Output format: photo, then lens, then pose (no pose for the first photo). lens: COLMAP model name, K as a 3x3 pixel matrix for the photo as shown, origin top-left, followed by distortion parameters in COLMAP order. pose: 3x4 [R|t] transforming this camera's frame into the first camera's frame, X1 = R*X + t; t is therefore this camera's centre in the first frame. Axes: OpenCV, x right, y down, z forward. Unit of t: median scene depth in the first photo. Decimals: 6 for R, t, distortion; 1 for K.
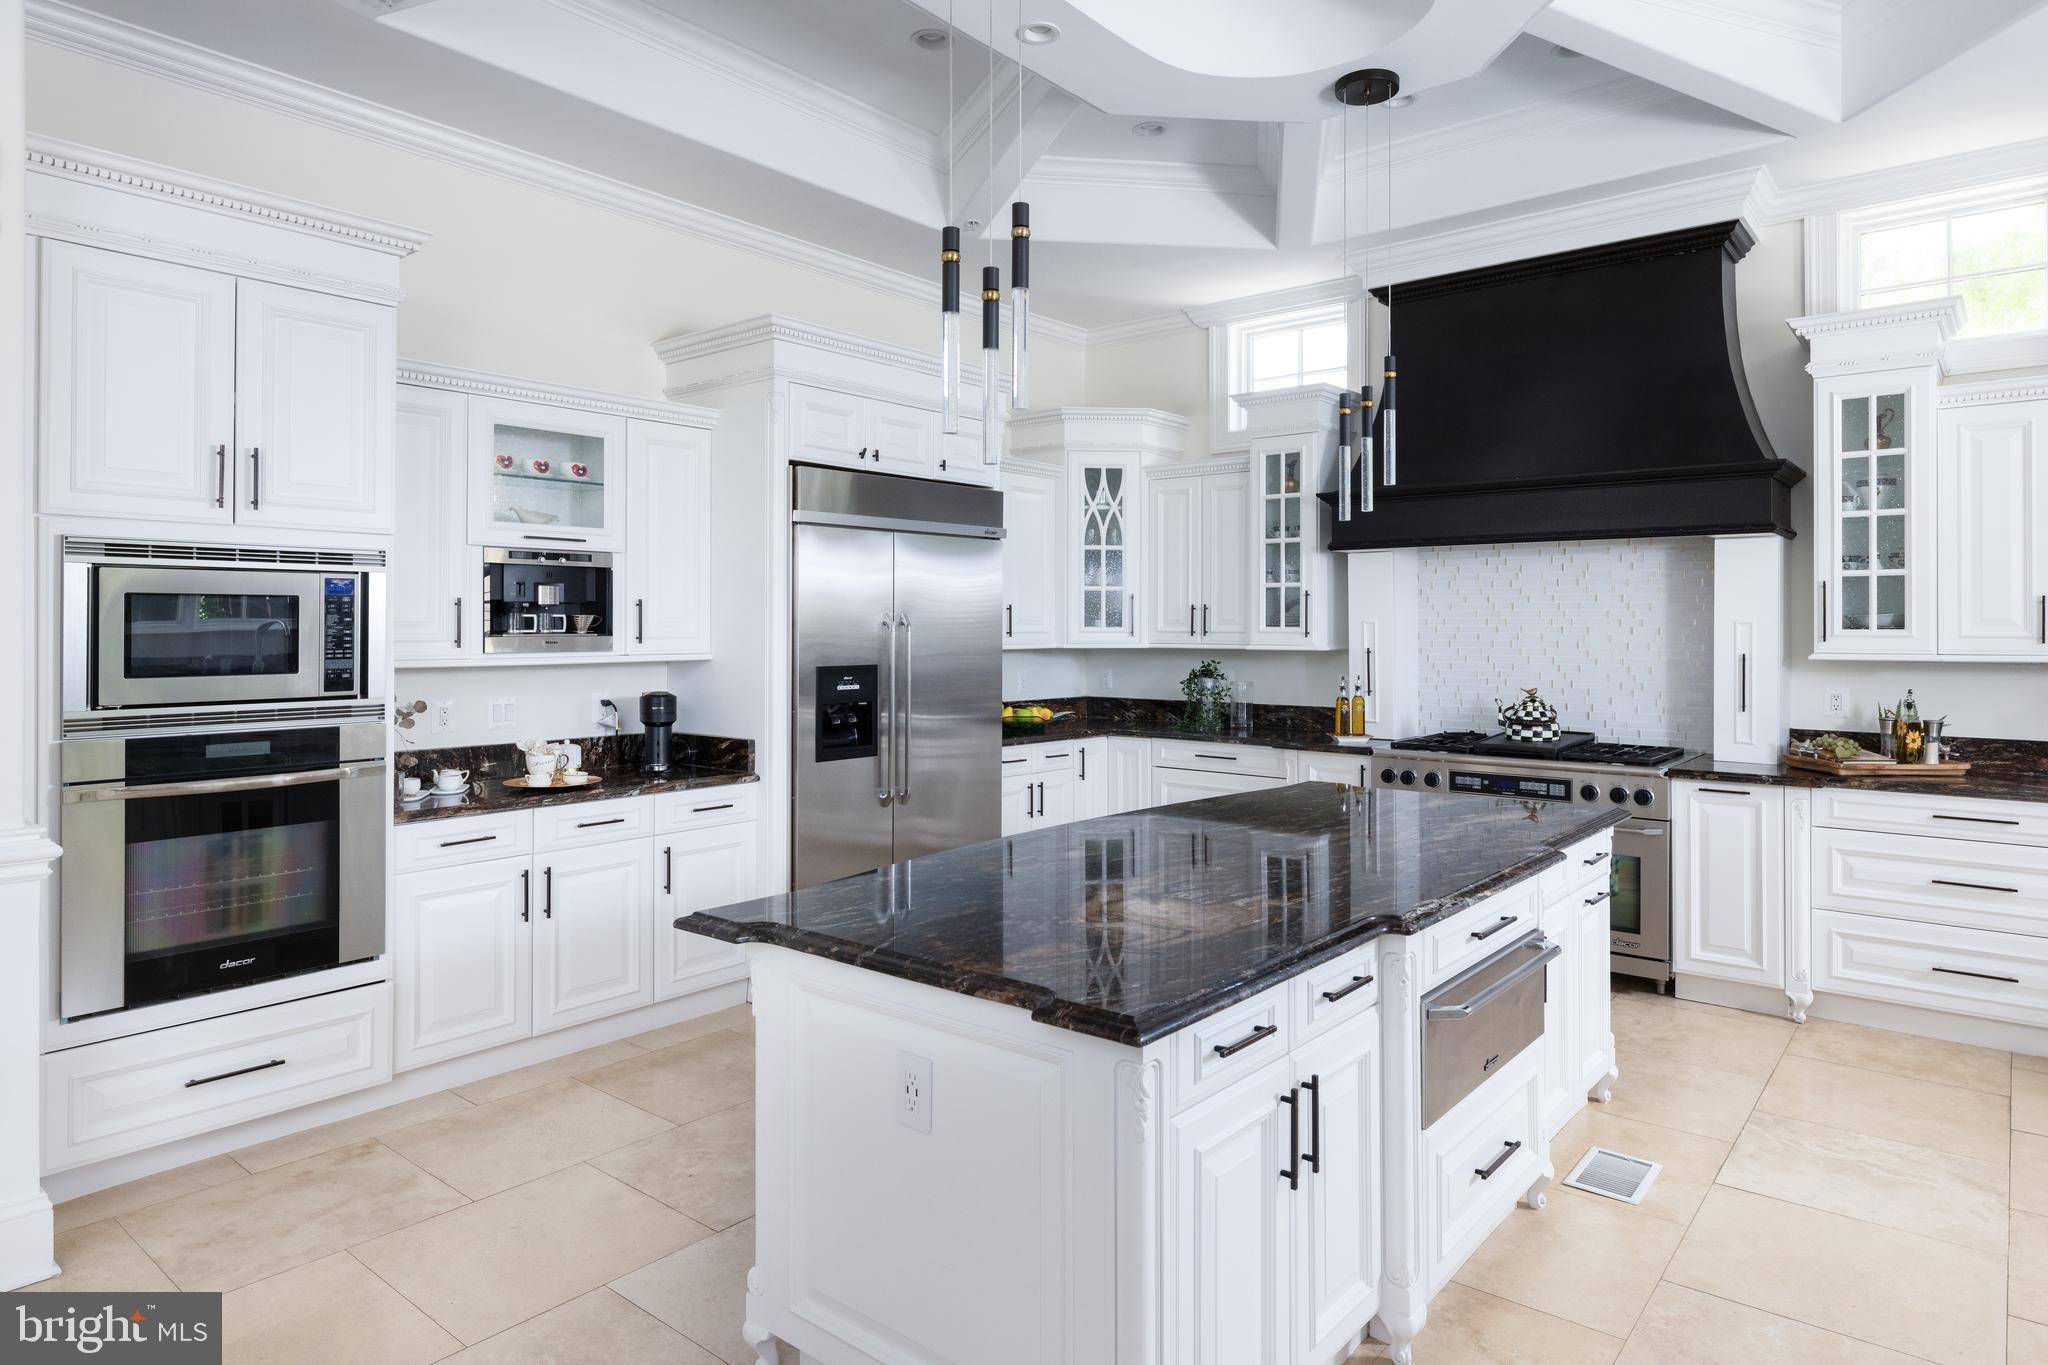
lens RADIAL K [[1239.9, 0, 1027.2], [0, 1239.9, 627.1], [0, 0, 1]] dist [-0.045422, -0.000142]
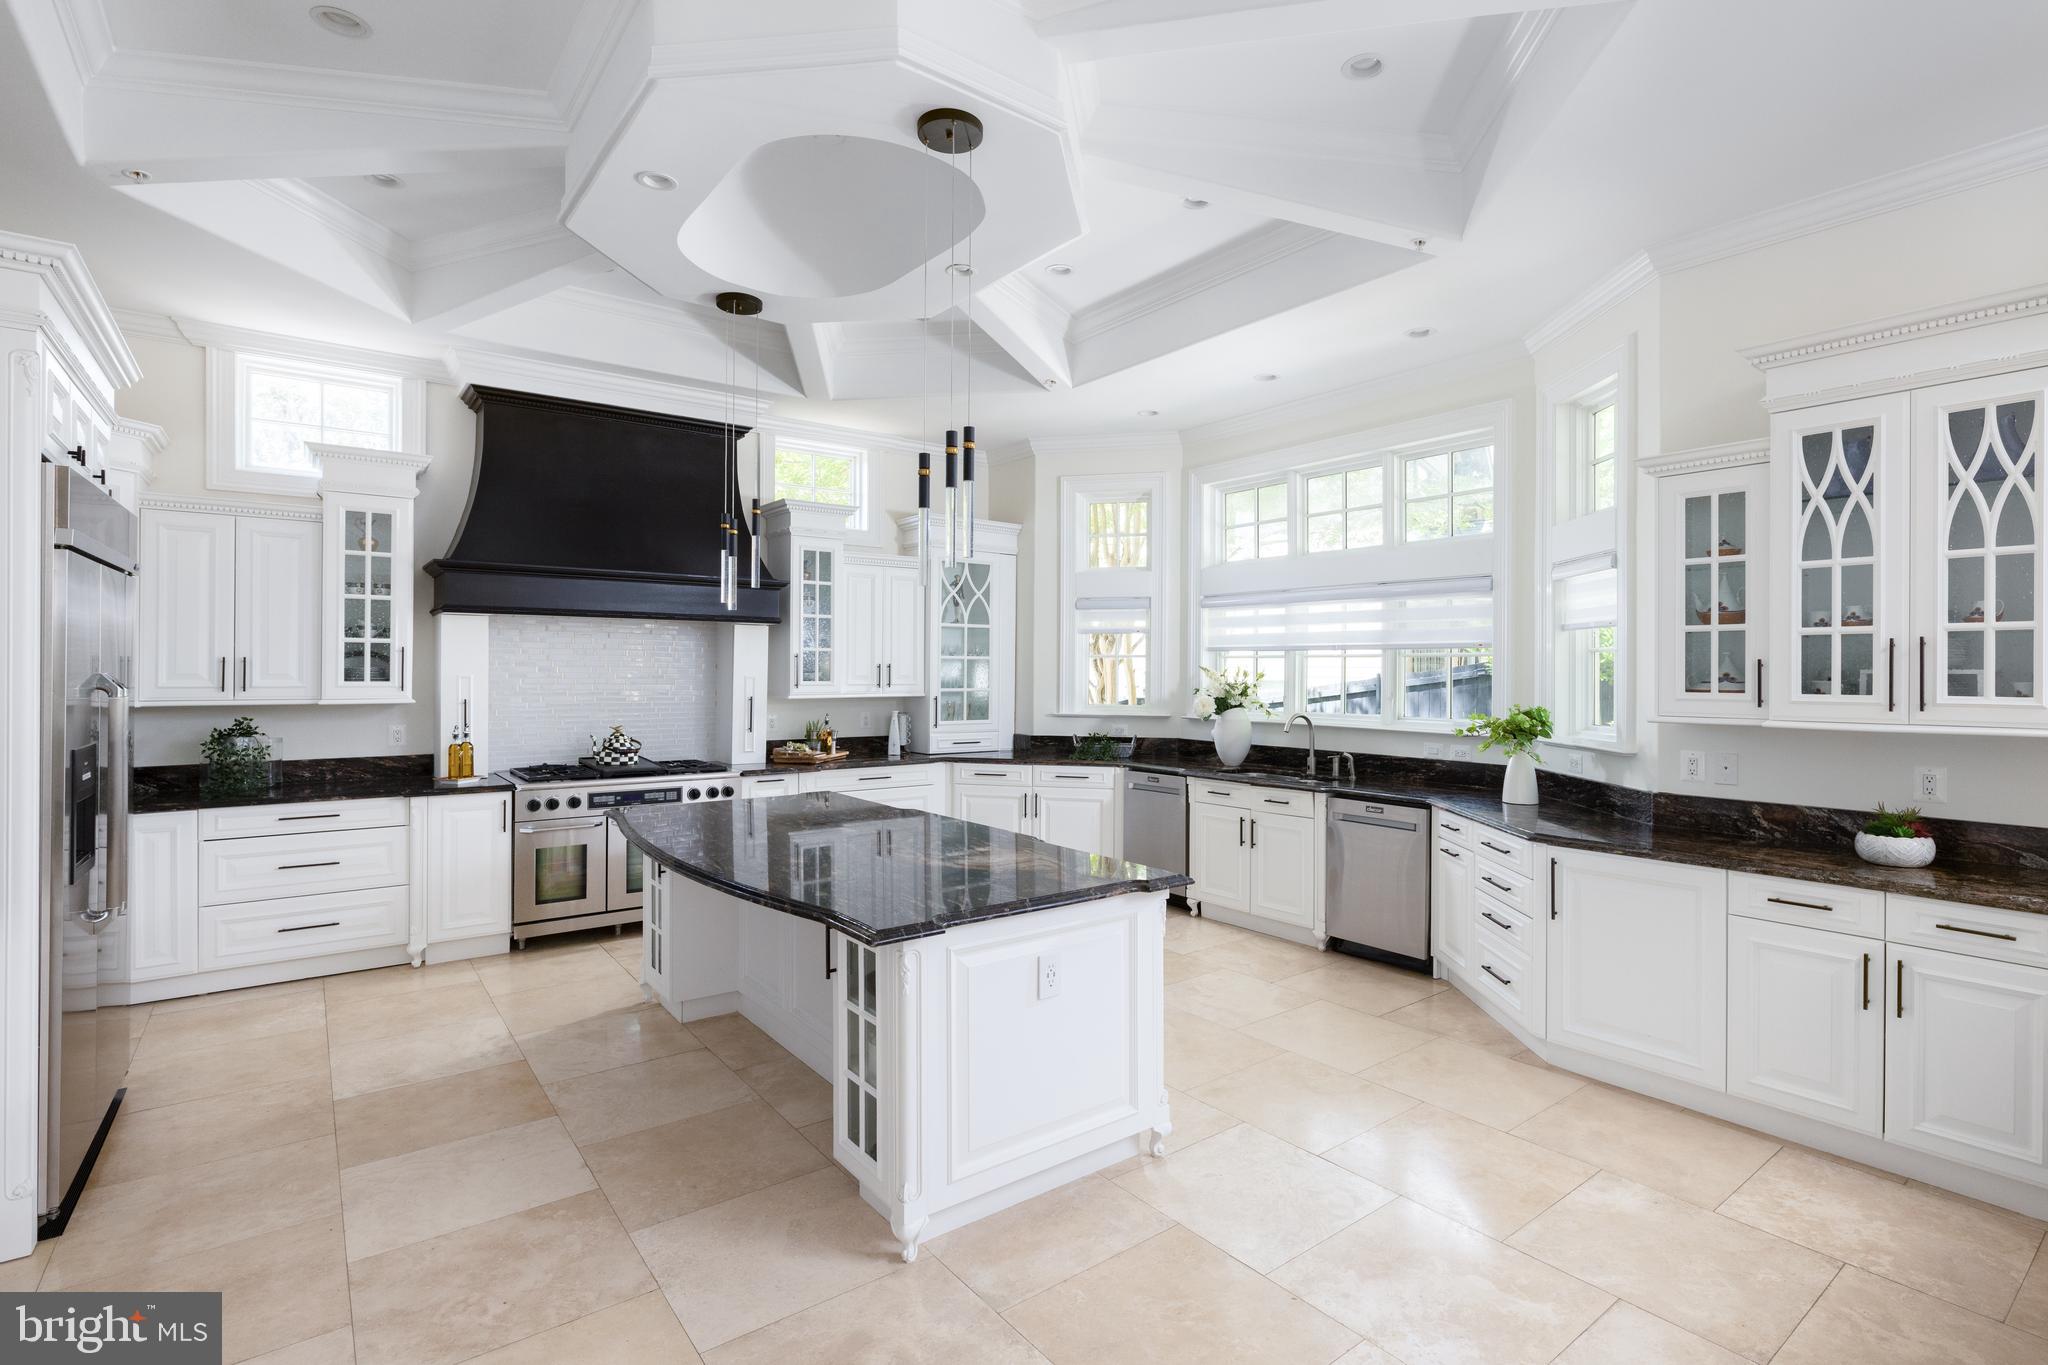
lens RADIAL K [[916.9, 0, 1024.0], [0, 916.9, 682.5], [0, 0, 1]] dist [-0.000179, 0.000008]
pose [[0.218993, -0.004088, 0.975718, -0.480285], [0.001832, 0.999991, 0.003779, -0.001017], [-0.975725, 0.000960, 0.218999, 0.349374]]
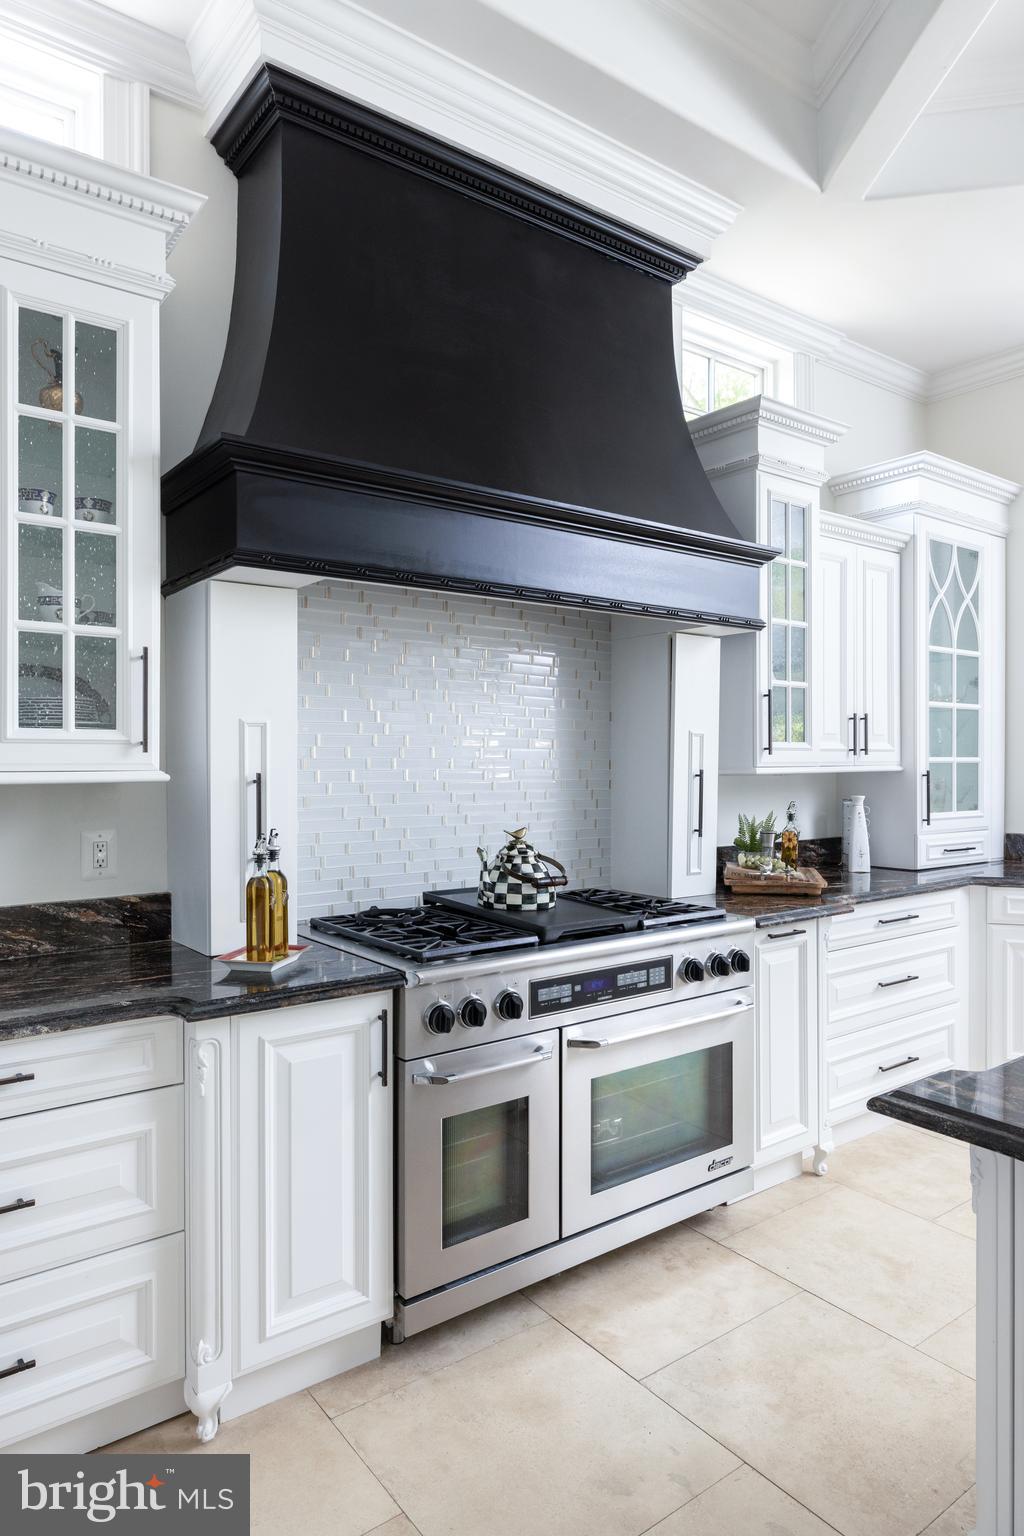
lens RADIAL K [[949.3, 0, 512.0], [0, 949.3, 768.0], [0, 0, 1]] dist [-0.002451, -0.000109]
pose [[0.239640, -0.004069, 0.970853, -0.083828], [0.009831, 0.999950, 0.001764, 0.016633], [-0.970812, 0.009121, 0.239668, 0.895086]]
